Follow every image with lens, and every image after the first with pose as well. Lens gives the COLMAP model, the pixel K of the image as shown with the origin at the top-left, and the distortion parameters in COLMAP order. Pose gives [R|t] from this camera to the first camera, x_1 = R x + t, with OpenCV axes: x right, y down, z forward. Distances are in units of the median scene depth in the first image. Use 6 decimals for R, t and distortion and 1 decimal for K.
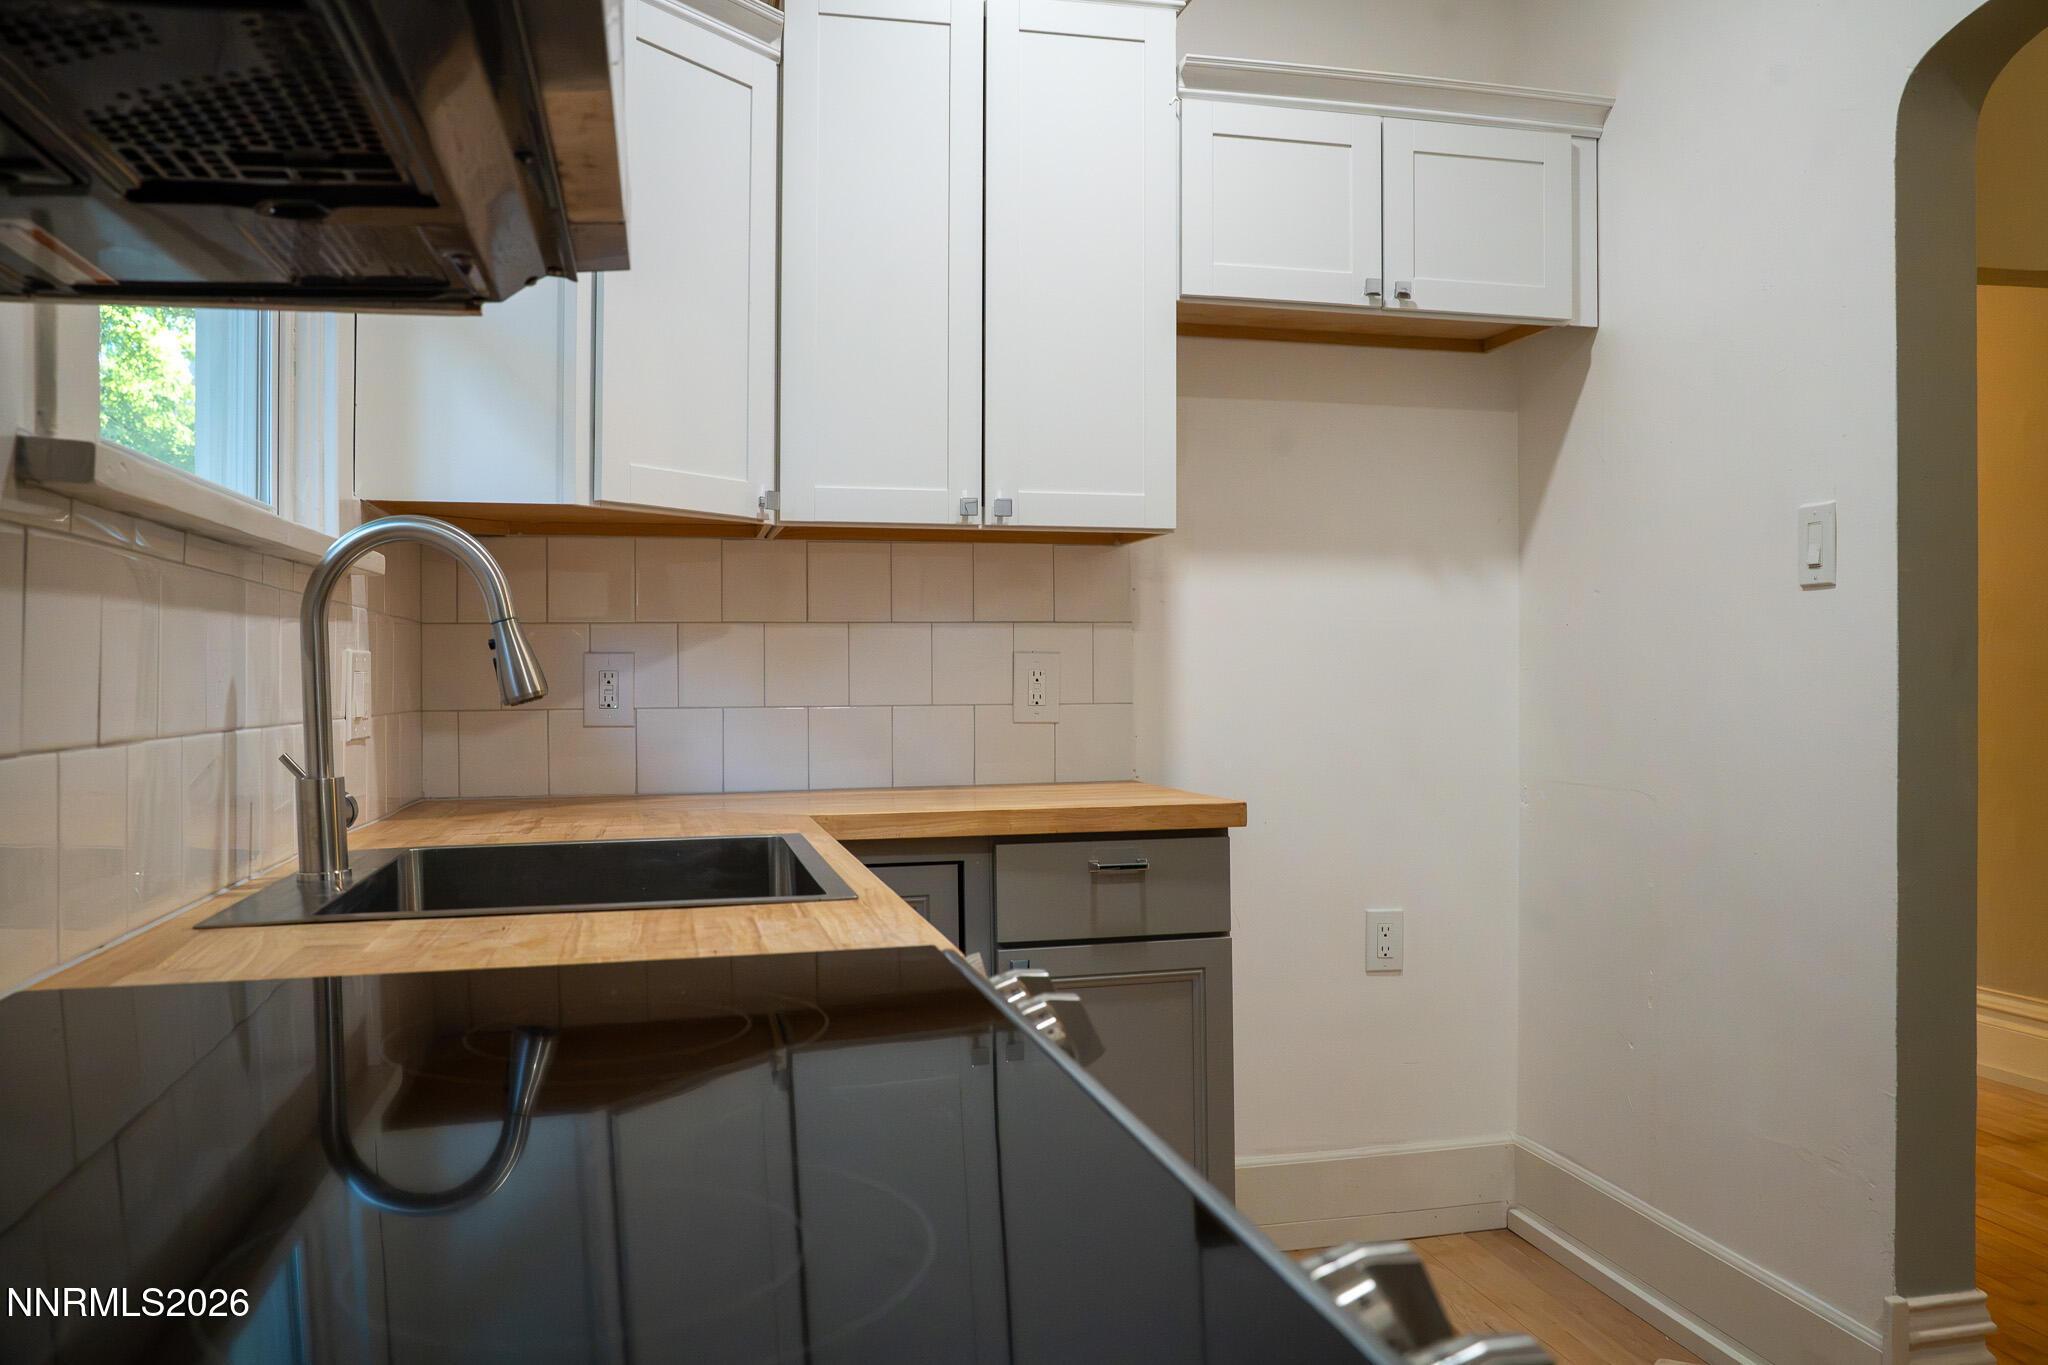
lens RADIAL K [[1621.9, 0, 1019.1], [0, 1621.9, 683.0], [0, 0, 1]] dist [-0.085351, -0.007552]
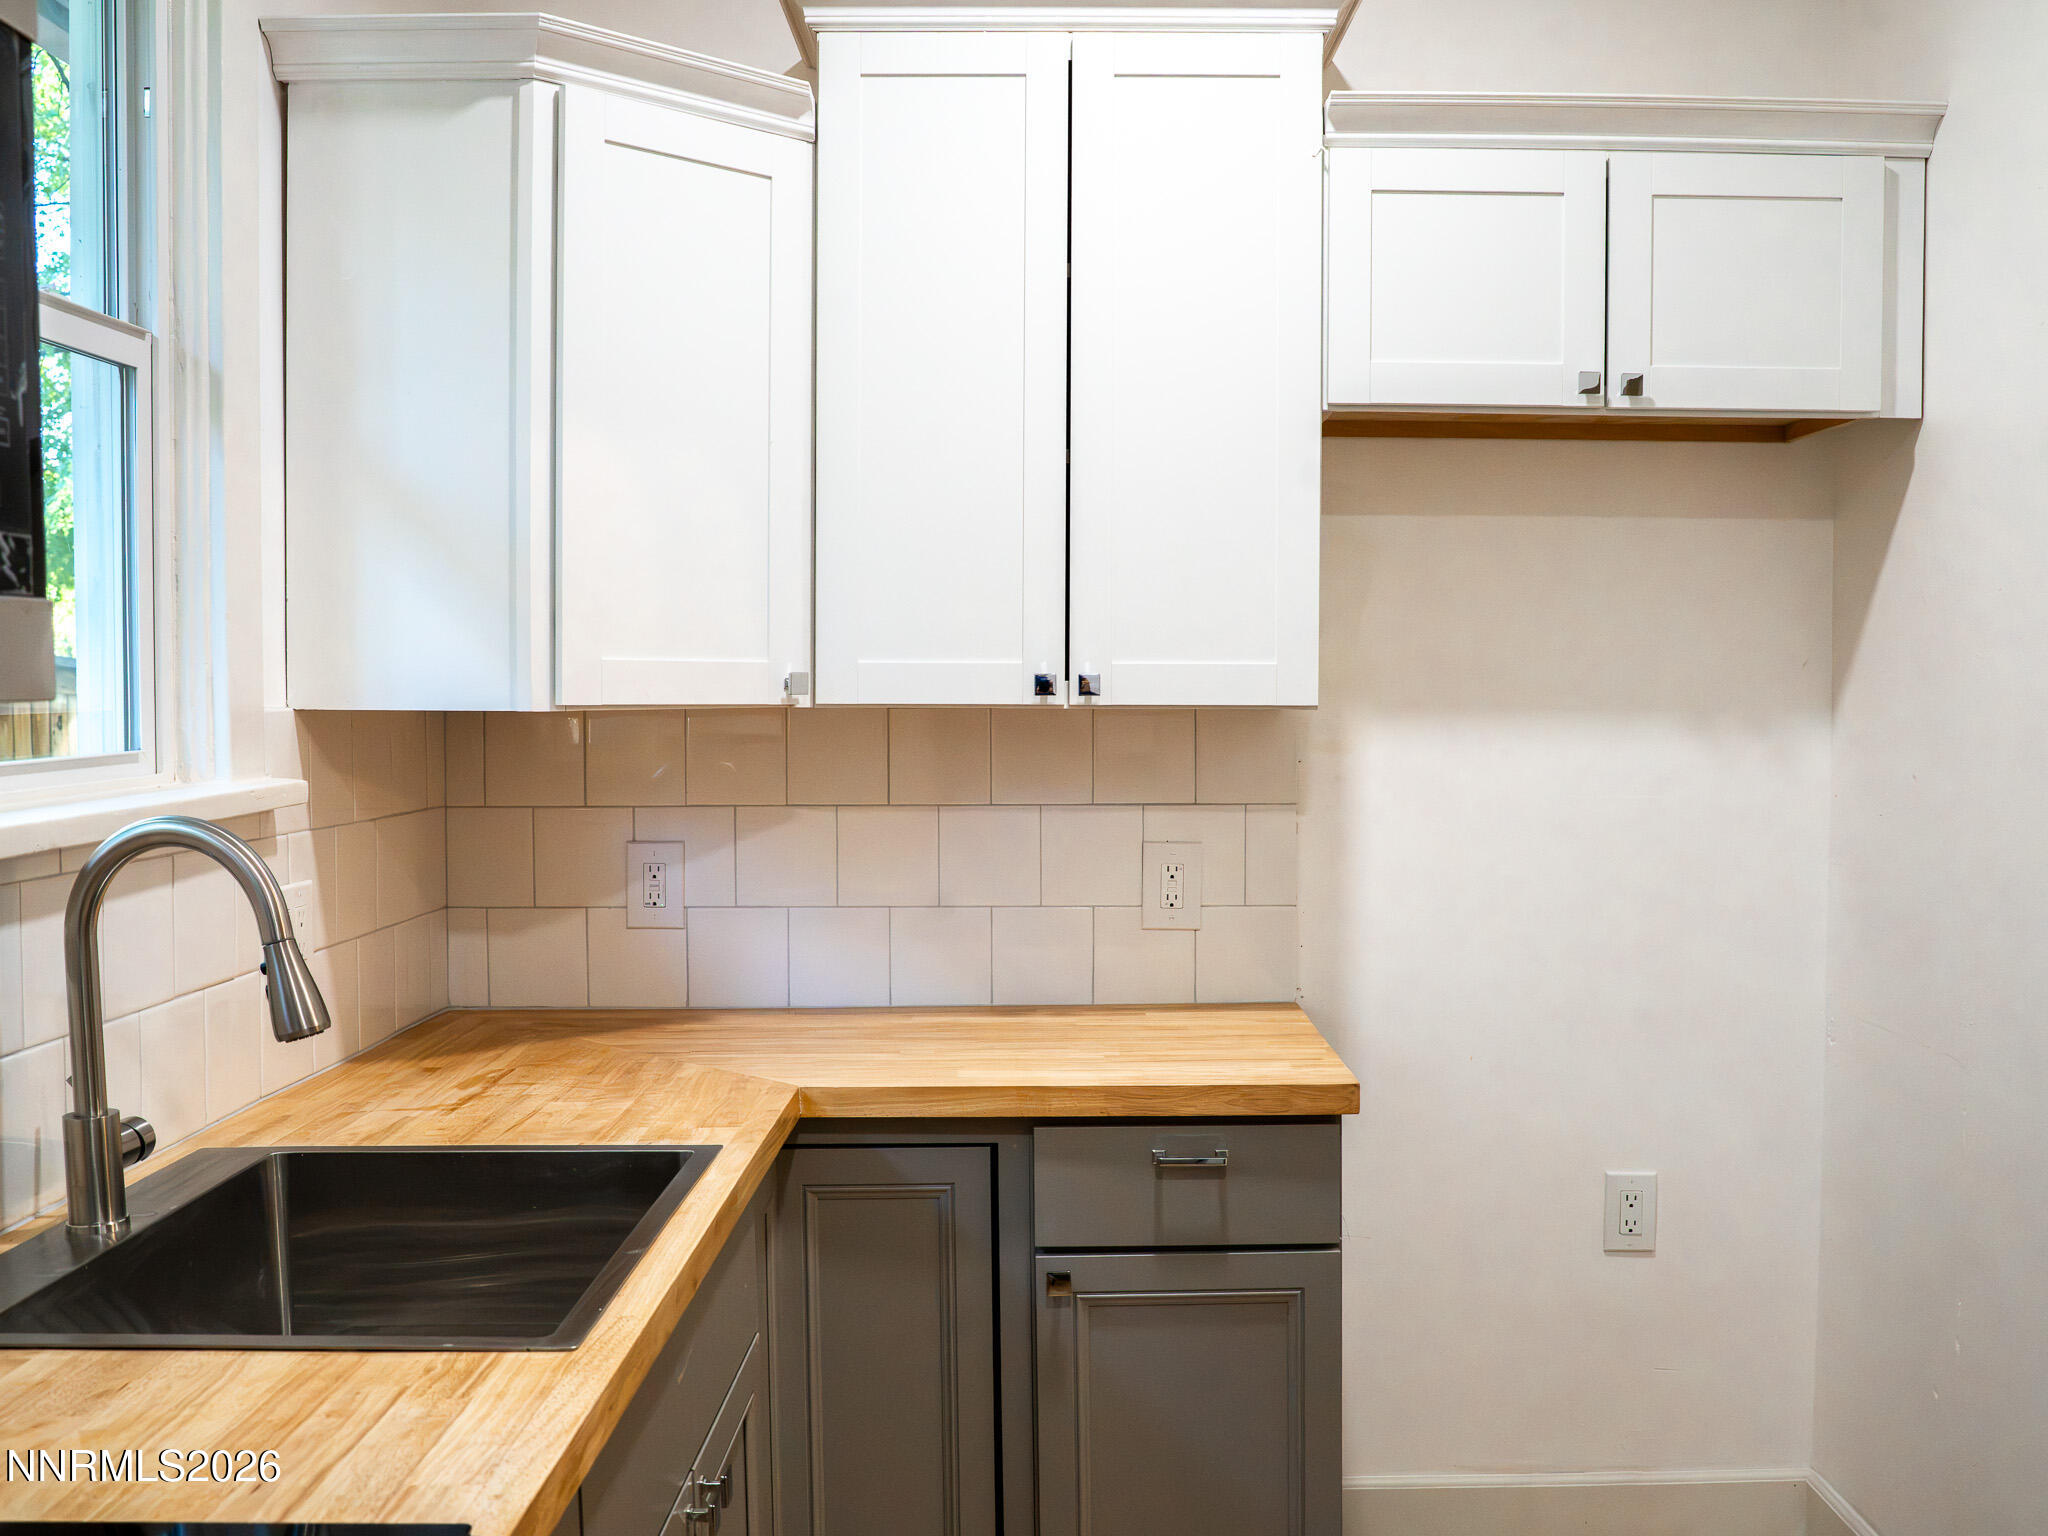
lens RADIAL K [[1888.1, 0, 1038.3], [0, 1888.1, 758.8], [0, 0, 1]] dist [-0.085367, 0.000000]
pose [[0.974567, 0.011579, -0.223796, 0.164715], [-0.004227, 0.999436, 0.033303, -0.096707], [0.224056, -0.031510, 0.974067, 0.079965]]
